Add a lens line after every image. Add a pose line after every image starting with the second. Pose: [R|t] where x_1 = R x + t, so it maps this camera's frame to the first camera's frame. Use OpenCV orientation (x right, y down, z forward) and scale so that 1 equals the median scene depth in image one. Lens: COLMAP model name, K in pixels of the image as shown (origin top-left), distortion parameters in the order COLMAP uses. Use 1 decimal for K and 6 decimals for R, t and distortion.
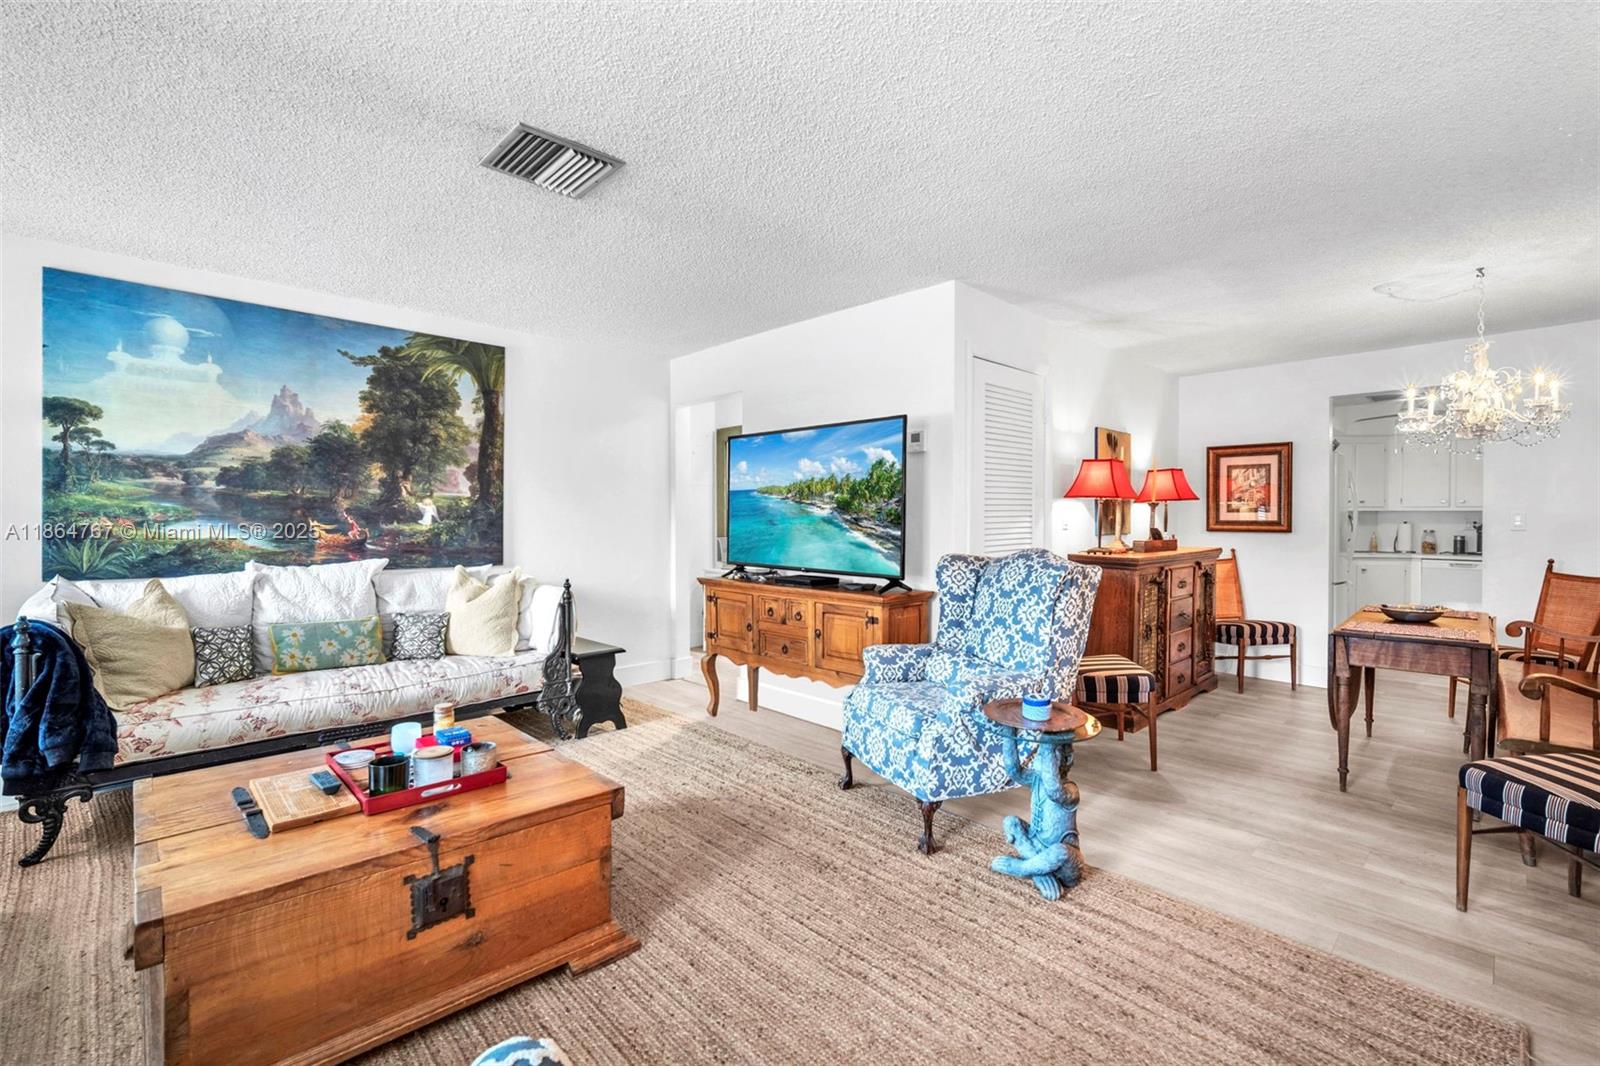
lens RADIAL K [[702.1, 0, 805.1], [0, 702.1, 528.7], [0, 0, 1]] dist [-0.012983, 0.003177]
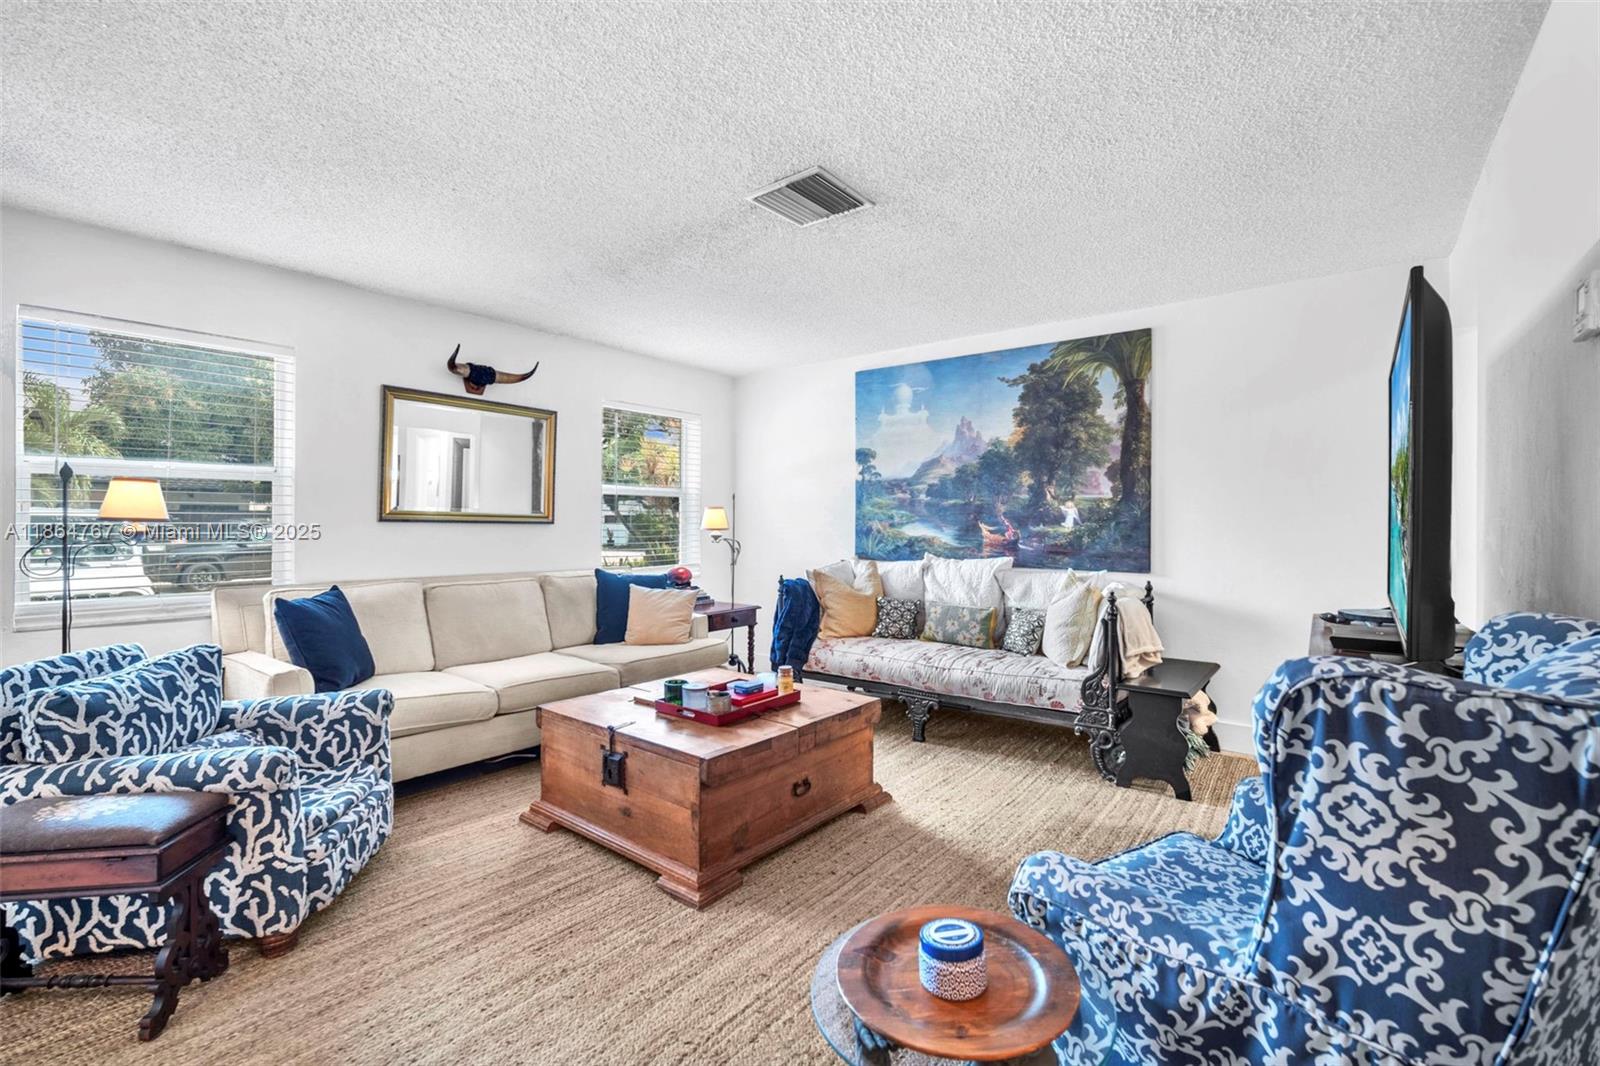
lens RADIAL K [[702.1, 0, 809.1], [0, 702.1, 523.7], [0, 0, 1]] dist [-0.012983, 0.003177]
pose [[0.133839, -0.001725, -0.991002, 0.361670], [-0.014982, 0.999881, -0.003764, -0.001007], [0.990890, 0.015351, 0.133797, 0.421585]]
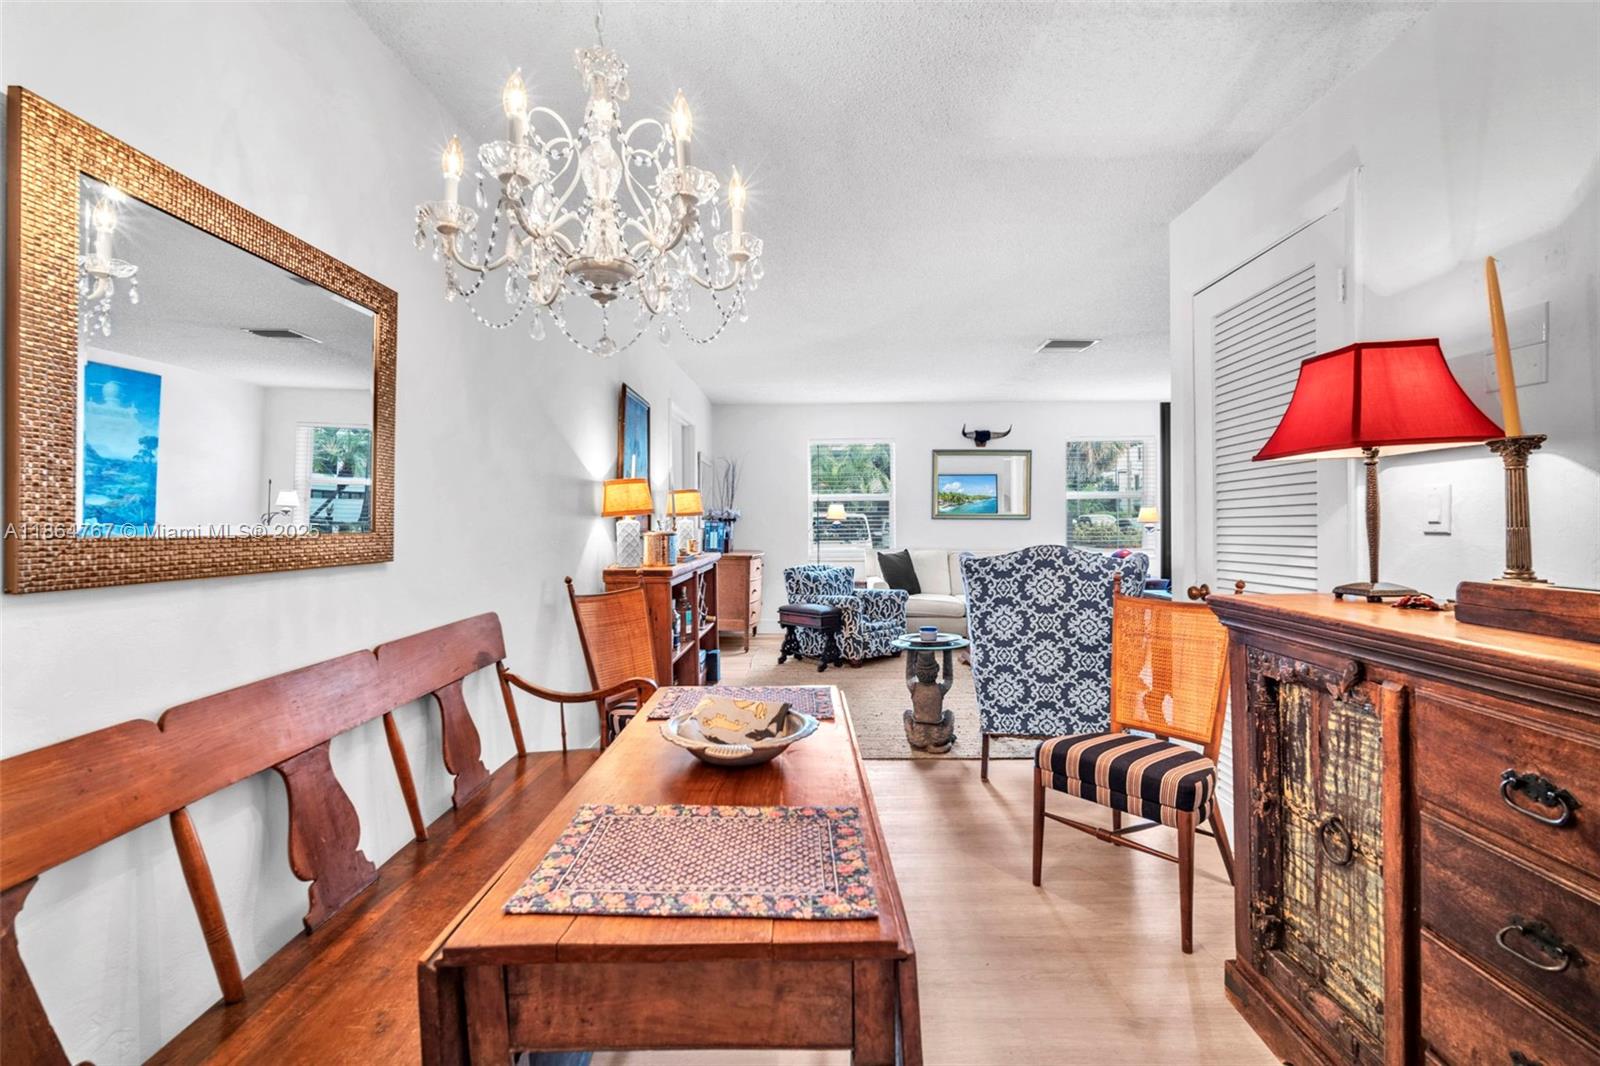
lens RADIAL K [[702.1, 0, 796.2], [0, 702.1, 525.7], [0, 0, 1]] dist [-0.012983, 0.003177]
pose [[-0.715758, 0.009219, -0.698288, 1.041341], [-0.001133, 0.999896, 0.014363, -0.010067], [0.698348, 0.011071, -0.715673, 1.206878]]
